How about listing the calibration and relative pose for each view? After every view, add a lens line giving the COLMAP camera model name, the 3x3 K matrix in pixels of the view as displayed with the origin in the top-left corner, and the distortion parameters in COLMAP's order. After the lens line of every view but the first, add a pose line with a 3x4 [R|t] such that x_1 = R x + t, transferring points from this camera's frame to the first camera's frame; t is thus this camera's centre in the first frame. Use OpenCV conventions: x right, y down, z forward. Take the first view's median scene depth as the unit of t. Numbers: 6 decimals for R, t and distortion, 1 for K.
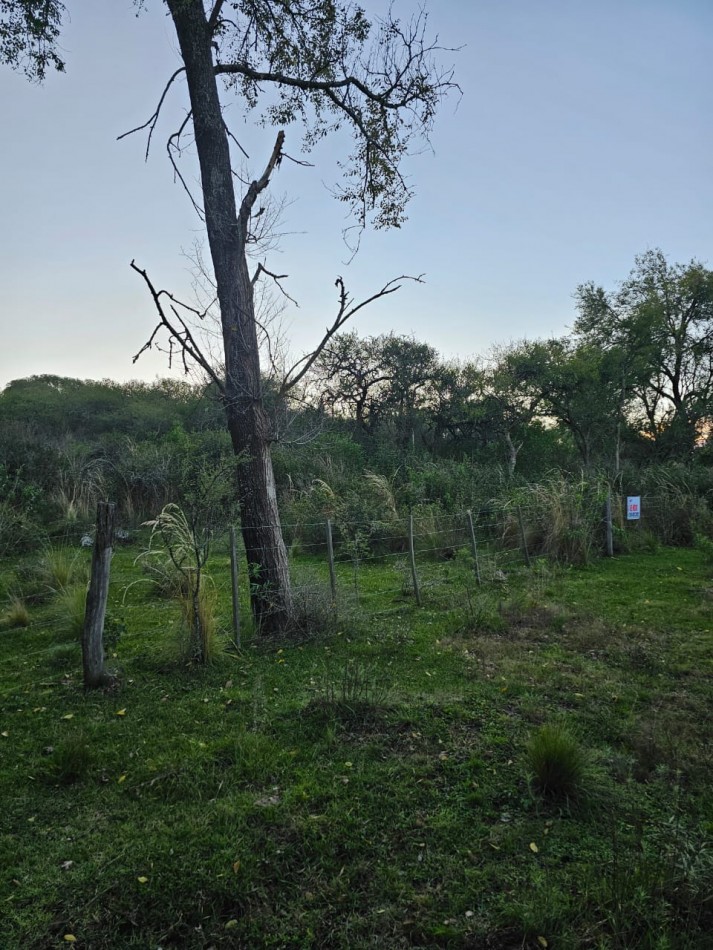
lens RADIAL K [[641.1, 0, 358.6], [0, 641.1, 472.9], [0, 0, 1]] dist [0.073226, -0.065841]
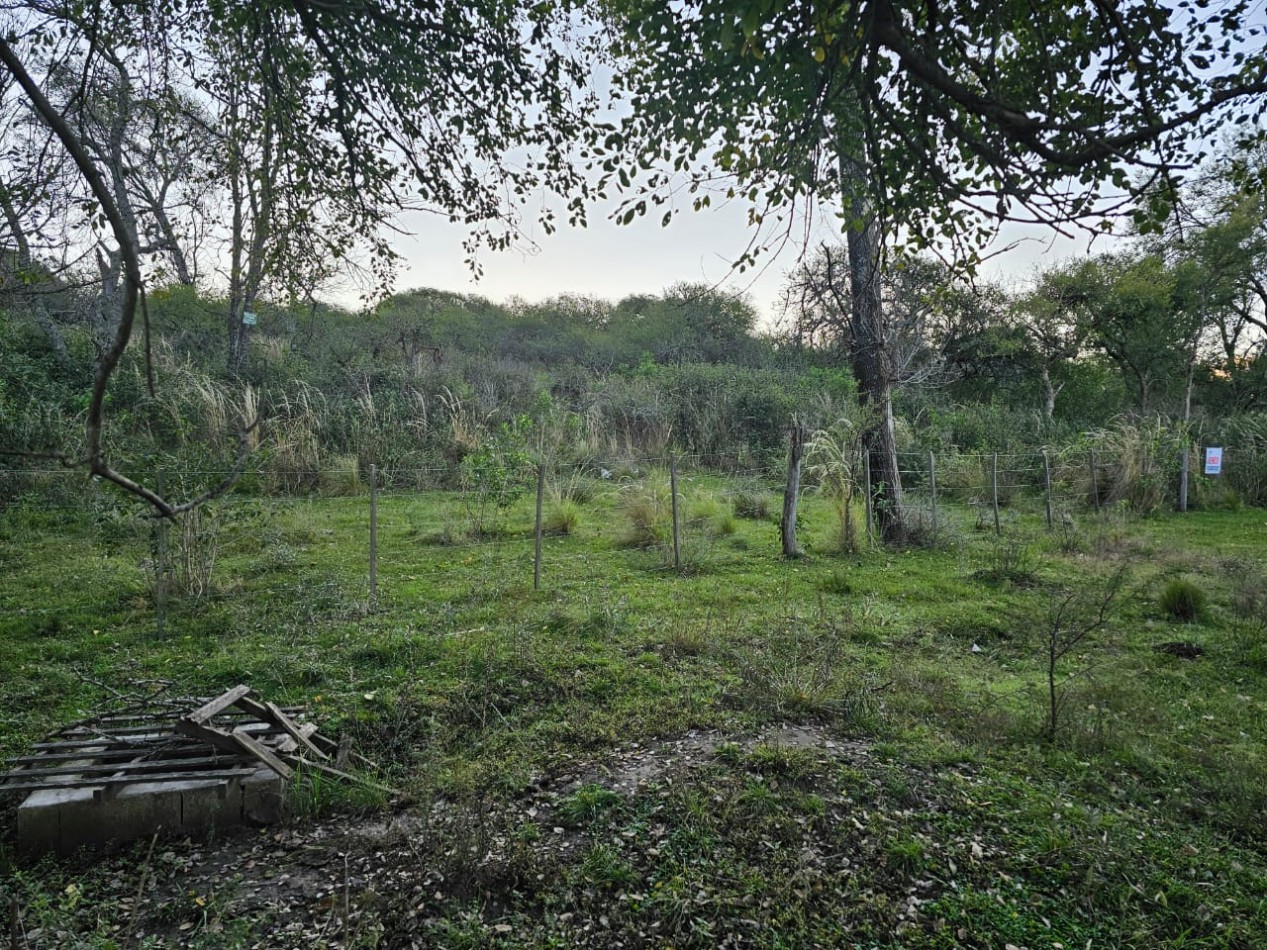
lens RADIAL K [[855.0, 0, 634.4], [0, 855.0, 475.3], [0, 0, 1]] dist [0.073226, -0.065841]
pose [[0.986171, 0.039369, -0.160985, -0.246531], [-0.028220, 0.997080, 0.070964, 0.018151], [0.163309, -0.065439, 0.984402, -0.453862]]
